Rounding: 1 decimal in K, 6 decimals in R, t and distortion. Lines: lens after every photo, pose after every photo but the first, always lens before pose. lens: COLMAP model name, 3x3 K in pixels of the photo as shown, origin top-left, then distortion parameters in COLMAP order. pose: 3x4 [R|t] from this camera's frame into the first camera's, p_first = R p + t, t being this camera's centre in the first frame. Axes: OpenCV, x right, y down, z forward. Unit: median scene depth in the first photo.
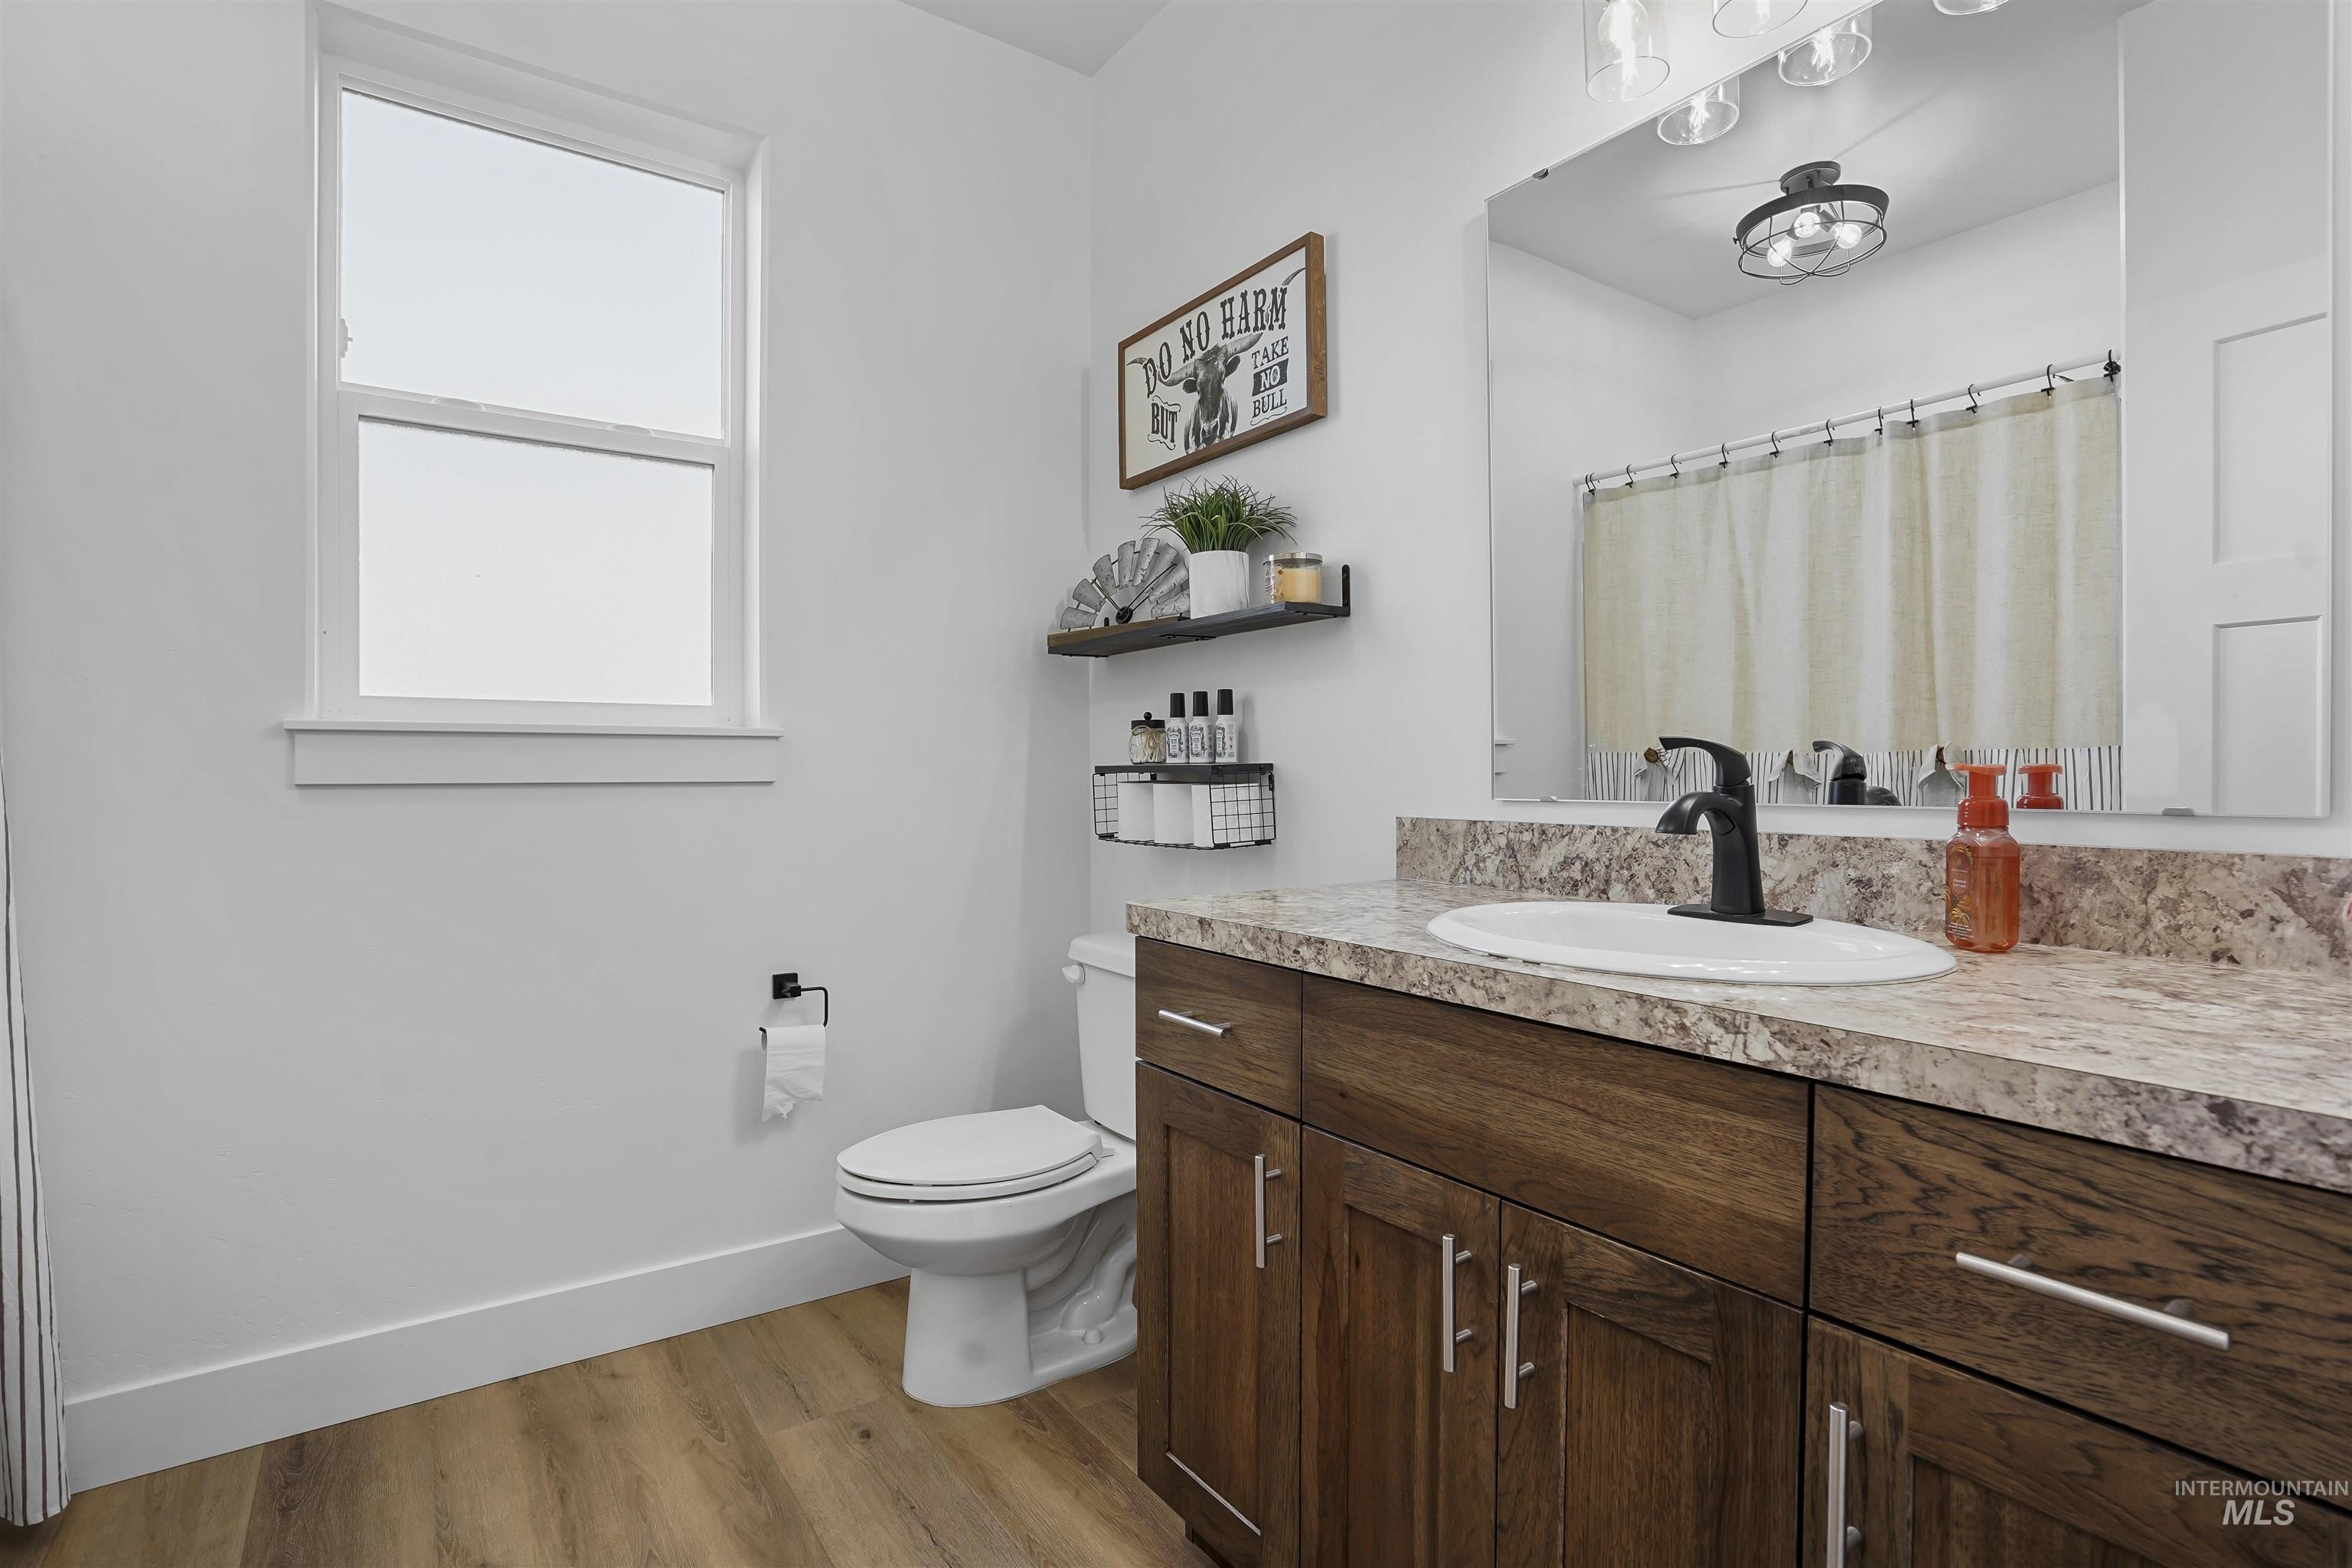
lens RADIAL K [[972.6, 0, 1176.0], [0, 972.6, 784.0], [0, 0, 1]] dist [-0.014331, -0.000212]
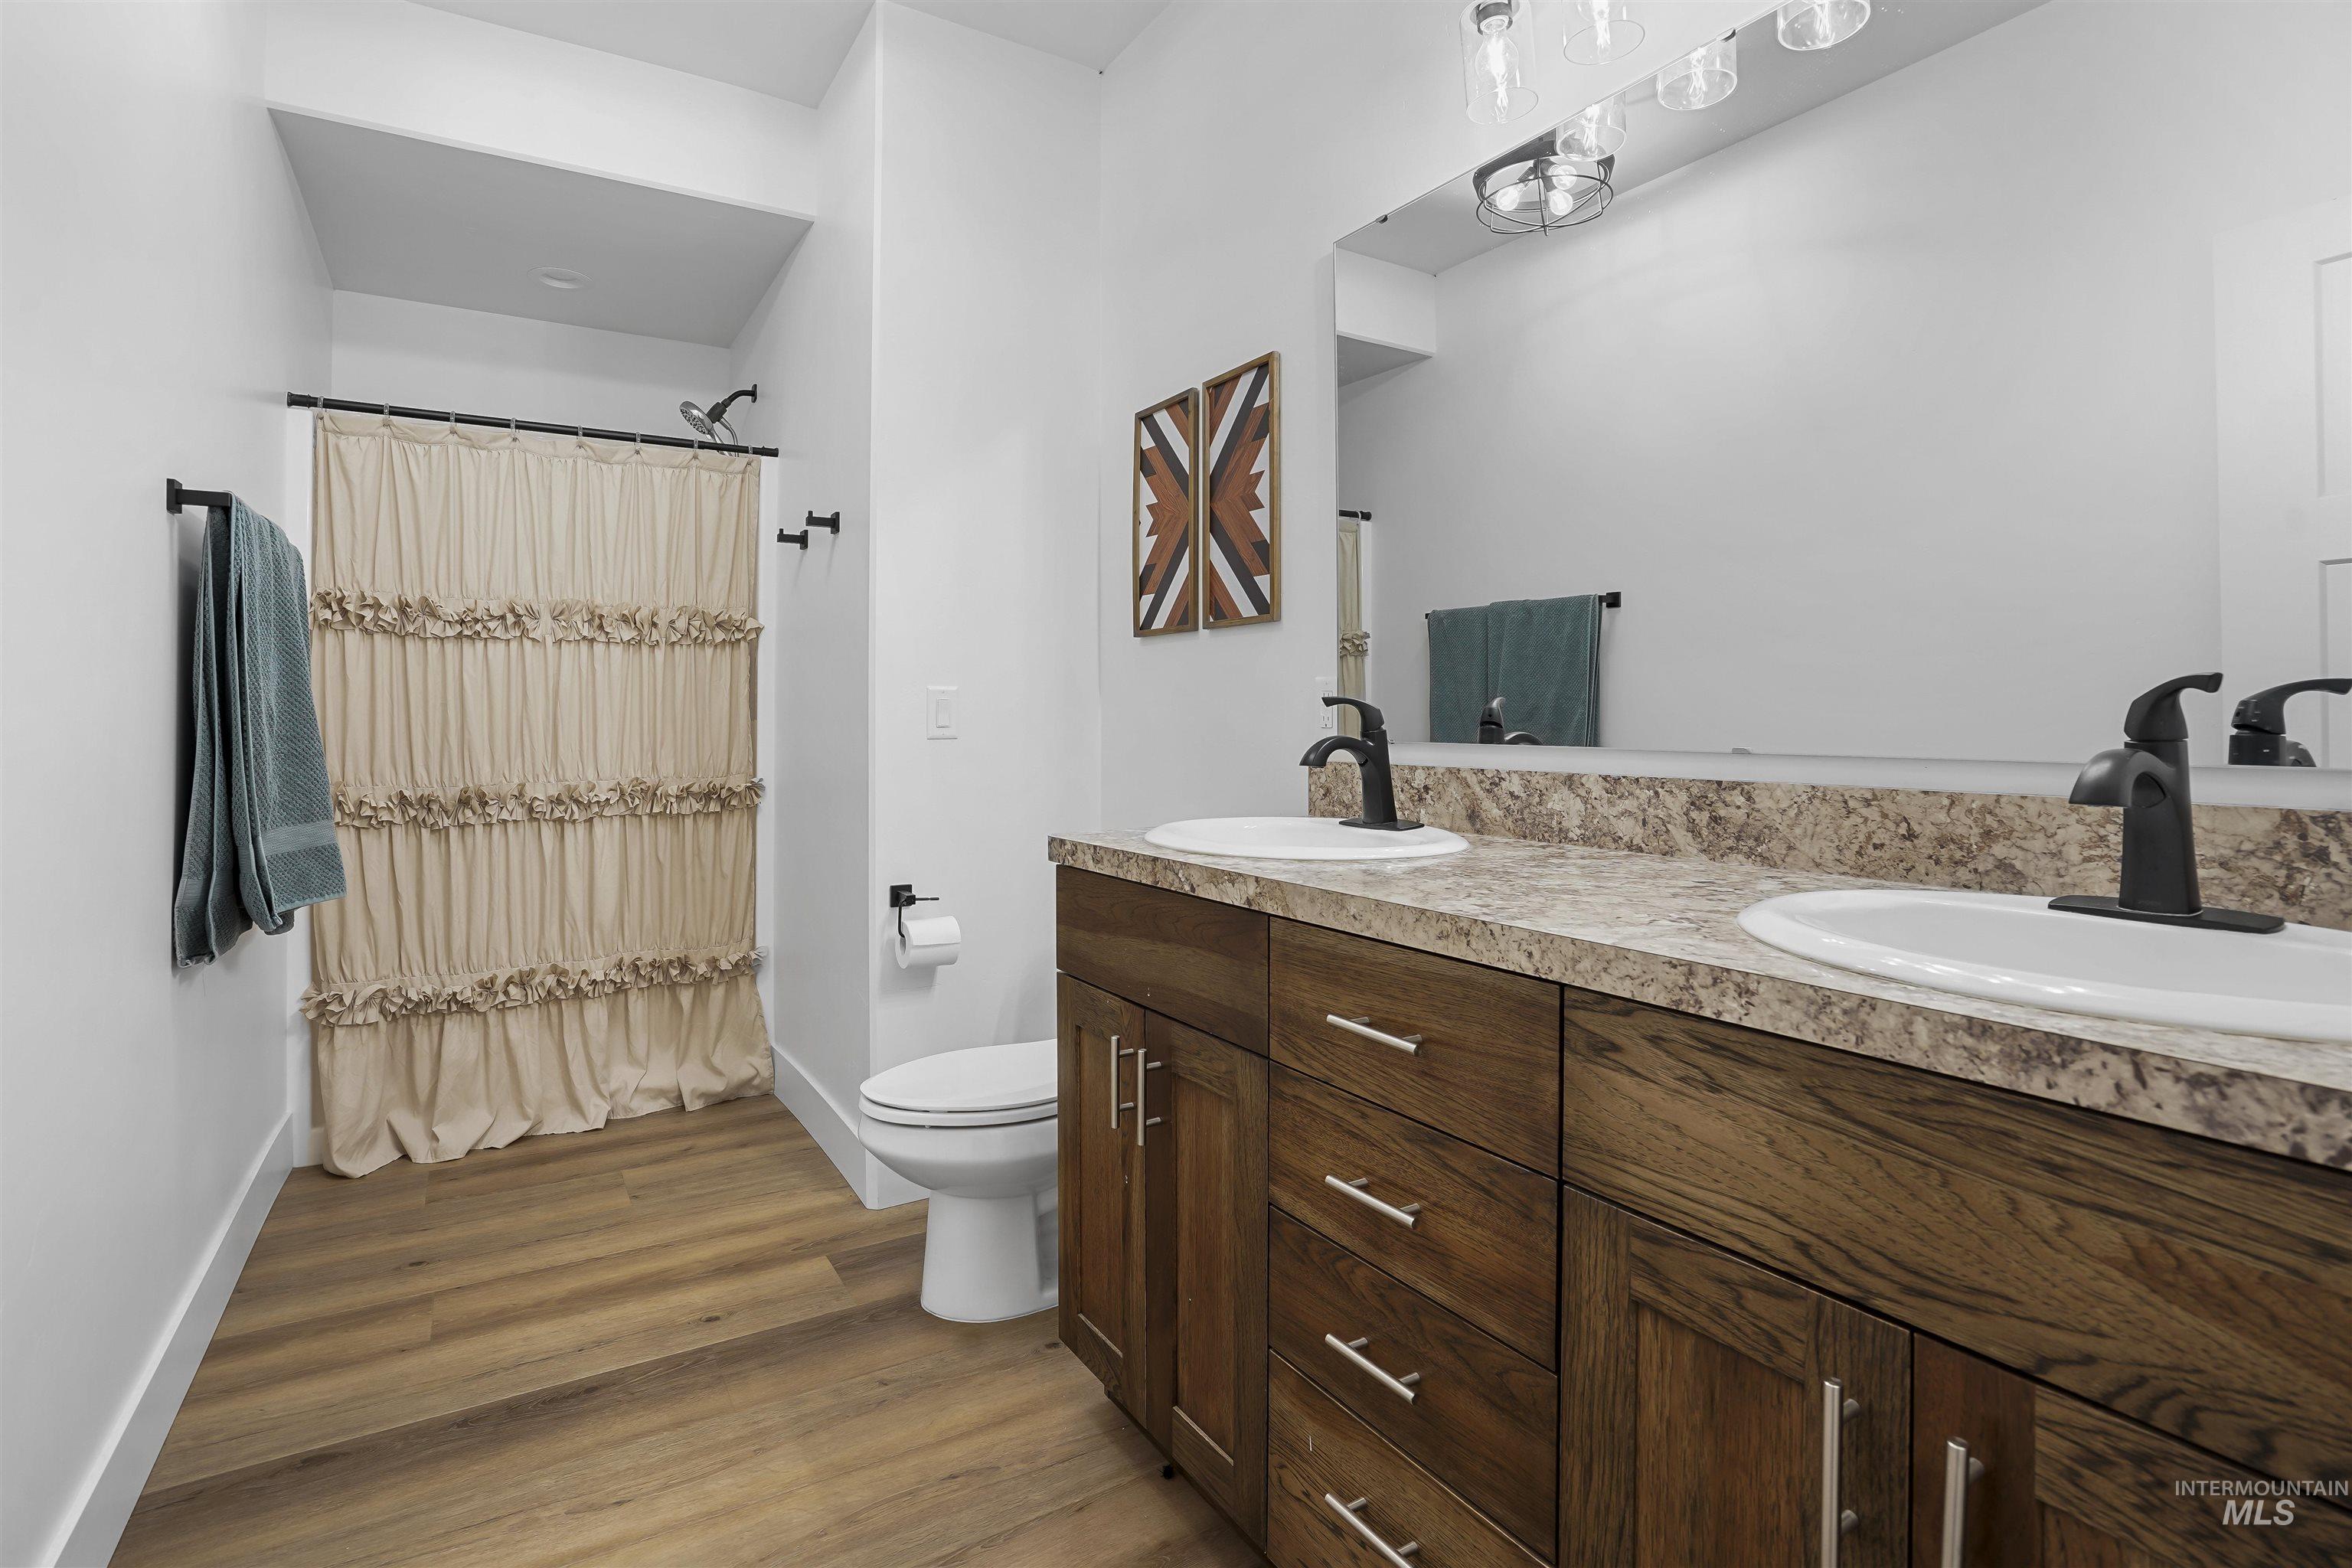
lens RADIAL K [[1161.5, 0, 1174.0], [0, 1161.5, 746.3], [0, 0, 1]] dist [-0.022316, 0.000596]
pose [[0.989333, 0.003459, -0.145632, 0.297713], [-0.002891, 0.999987, 0.004113, 0.010057], [0.145644, -0.003648, 0.989330, -0.343963]]
